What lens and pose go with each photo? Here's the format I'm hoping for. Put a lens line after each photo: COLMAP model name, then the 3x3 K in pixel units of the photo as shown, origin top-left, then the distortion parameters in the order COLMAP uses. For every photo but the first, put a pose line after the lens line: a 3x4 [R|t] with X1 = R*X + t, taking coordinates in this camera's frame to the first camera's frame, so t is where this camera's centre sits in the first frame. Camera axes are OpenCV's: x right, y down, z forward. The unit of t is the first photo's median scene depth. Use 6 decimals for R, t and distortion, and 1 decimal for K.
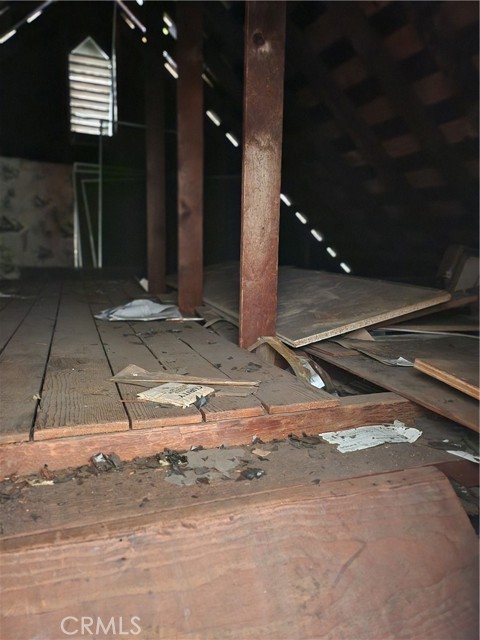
lens RADIAL K [[455.0, 0, 240.0], [0, 455.0, 320.0], [0, 0, 1]] dist [0.069094, -0.080764]
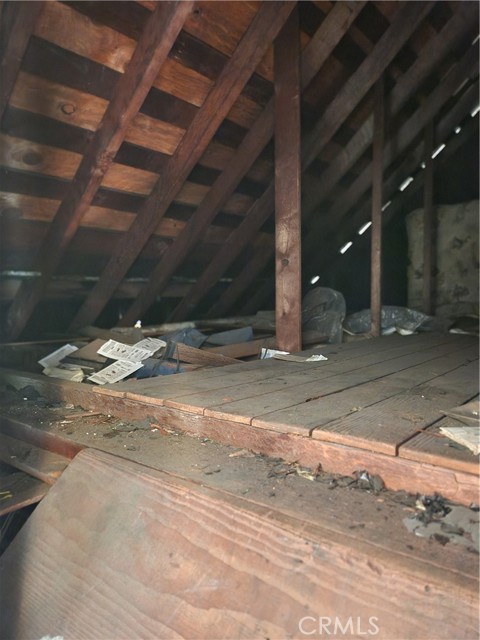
lens RADIAL K [[455.0, 0, 240.0], [0, 455.0, 320.0], [0, 0, 1]] dist [0.069094, -0.080764]
pose [[0.516445, 0.017196, -0.856148, 0.474747], [-0.101315, 0.994003, -0.041150, 0.046583], [0.850306, 0.107992, 0.515090, 0.284035]]
